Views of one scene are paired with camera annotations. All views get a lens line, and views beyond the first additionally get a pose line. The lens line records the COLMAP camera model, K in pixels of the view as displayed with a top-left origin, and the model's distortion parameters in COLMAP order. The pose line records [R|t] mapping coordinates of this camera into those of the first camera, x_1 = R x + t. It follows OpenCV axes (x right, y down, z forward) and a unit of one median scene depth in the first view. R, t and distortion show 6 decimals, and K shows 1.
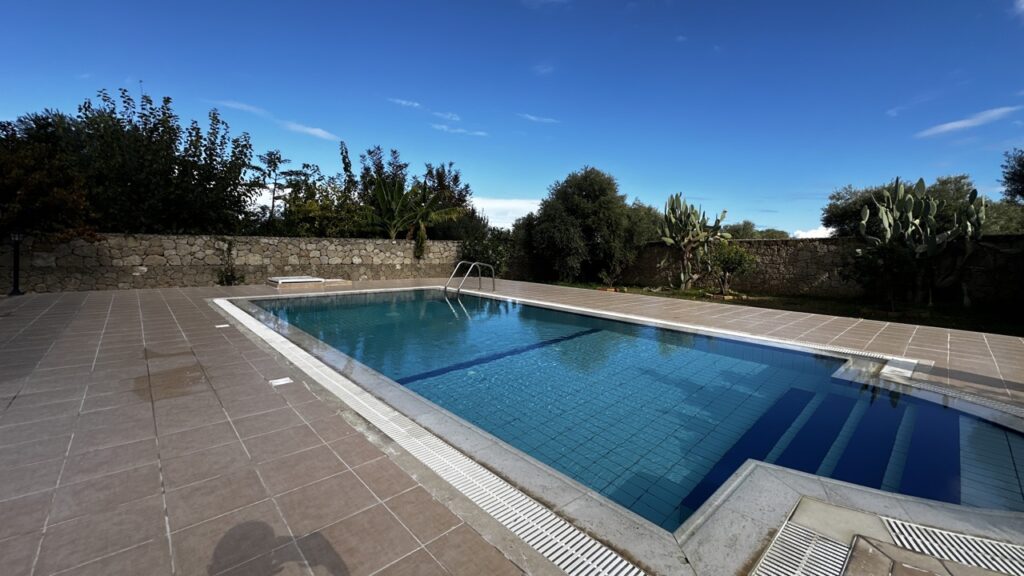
lens RADIAL K [[407.1, 0, 511.2], [0, 407.1, 287.3], [0, 0, 1]] dist [-0.002548, 0.000824]
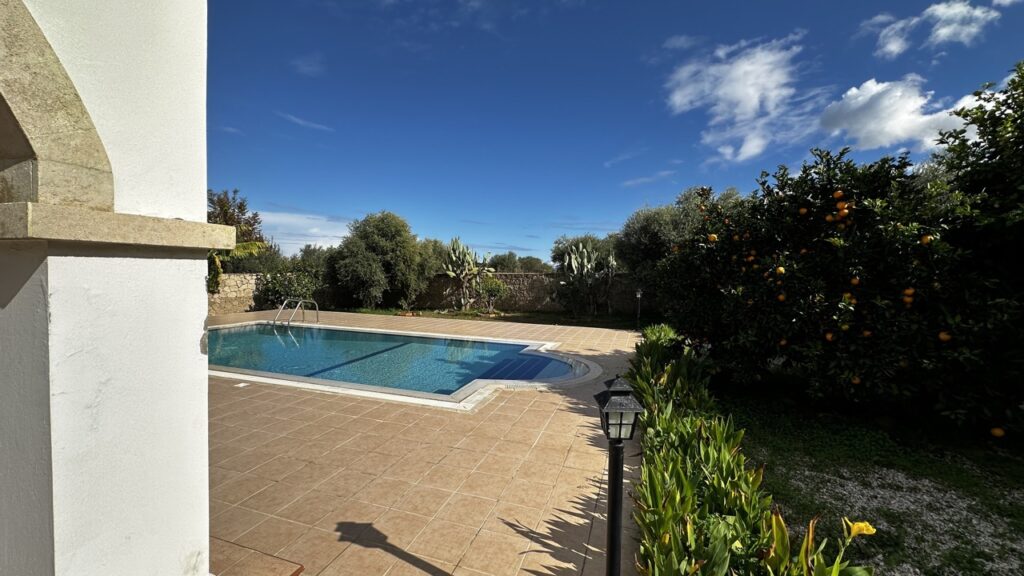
lens RADIAL K [[407.1, 0, 511.2], [0, 407.1, 287.3], [0, 0, 1]] dist [-0.002548, 0.000824]
pose [[0.874466, -0.023915, 0.484497, -0.077083], [0.047803, 0.998171, -0.037010, -0.013968], [-0.482726, 0.055524, 0.874010, -0.224911]]
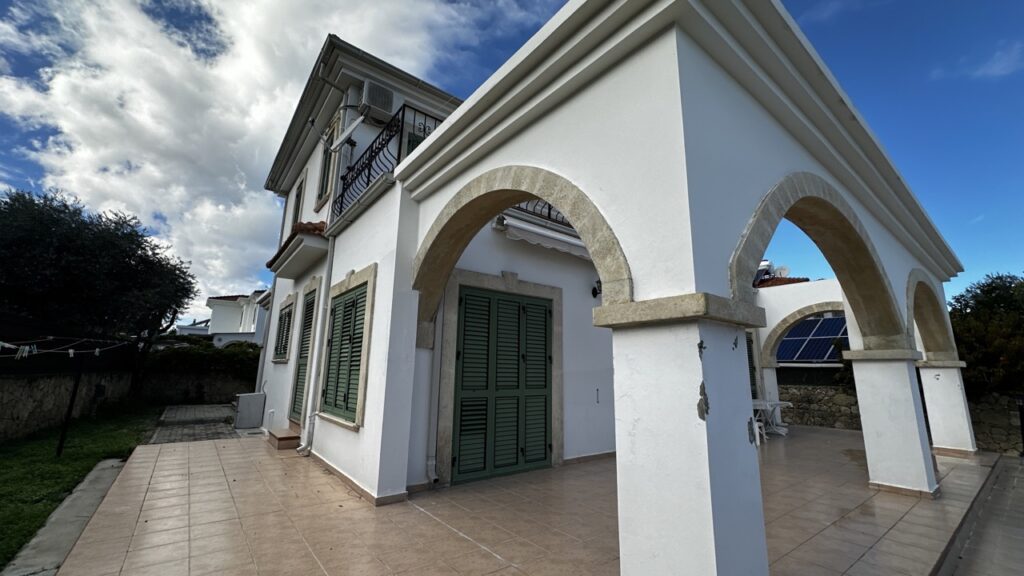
lens RADIAL K [[408.2, 0, 511.3], [0, 408.2, 287.9], [0, 0, 1]] dist [-0.000030, 0.000152]
pose [[-0.084052, -0.227954, -0.970037, 0.025049], [-0.118873, 0.968824, -0.217369, -0.008527], [0.989345, 0.097041, -0.108529, -0.133014]]
